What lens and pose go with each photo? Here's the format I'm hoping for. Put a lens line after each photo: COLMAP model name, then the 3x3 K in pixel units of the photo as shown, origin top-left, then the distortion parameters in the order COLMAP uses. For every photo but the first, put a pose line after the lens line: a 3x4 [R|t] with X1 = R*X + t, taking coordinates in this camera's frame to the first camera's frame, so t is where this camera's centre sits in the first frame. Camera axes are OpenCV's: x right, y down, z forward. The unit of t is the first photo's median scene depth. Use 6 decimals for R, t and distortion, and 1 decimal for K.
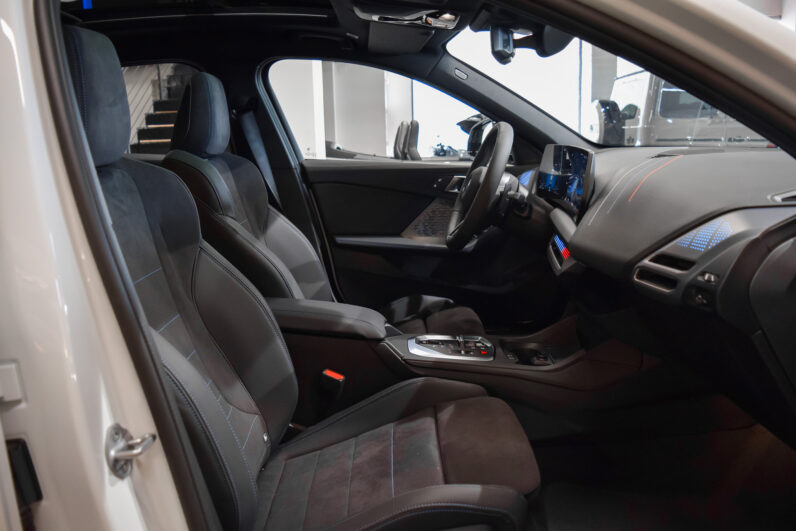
lens RADIAL K [[613.1, 0, 398.0], [0, 613.1, 265.5], [0, 0, 1]] dist [-0.097989, 0.002296]
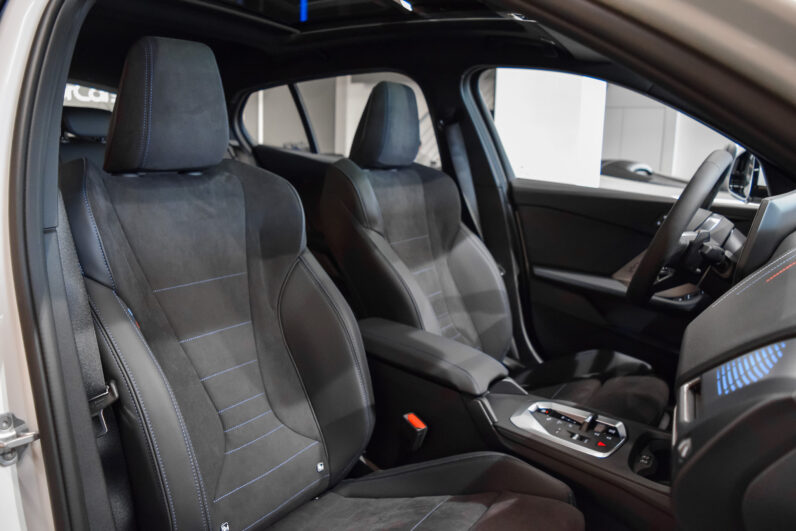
lens RADIAL K [[613.1, 0, 398.0], [0, 613.1, 265.5], [0, 0, 1]] dist [-0.097989, 0.002296]
pose [[0.846290, 0.147623, -0.511860, 0.262459], [-0.157606, 0.987207, 0.024135, -0.055349], [0.508875, 0.060247, 0.858730, 0.189246]]
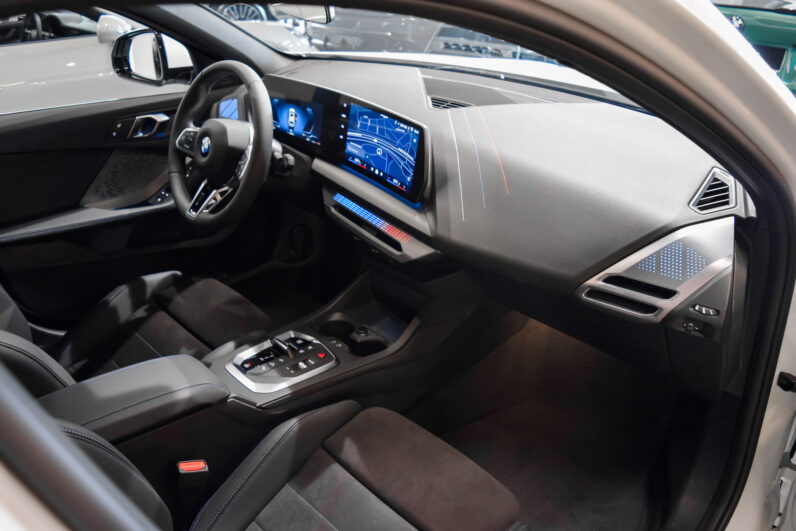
lens RADIAL K [[627.6, 0, 387.8], [0, 627.6, 260.5], [0, 0, 1]] dist [-0.104046, 0.049525]
pose [[0.736437, -0.312325, 0.600094, -0.276595], [0.141927, 0.938638, 0.314350, -0.246136], [-0.661450, -0.146330, 0.735575, 0.268086]]
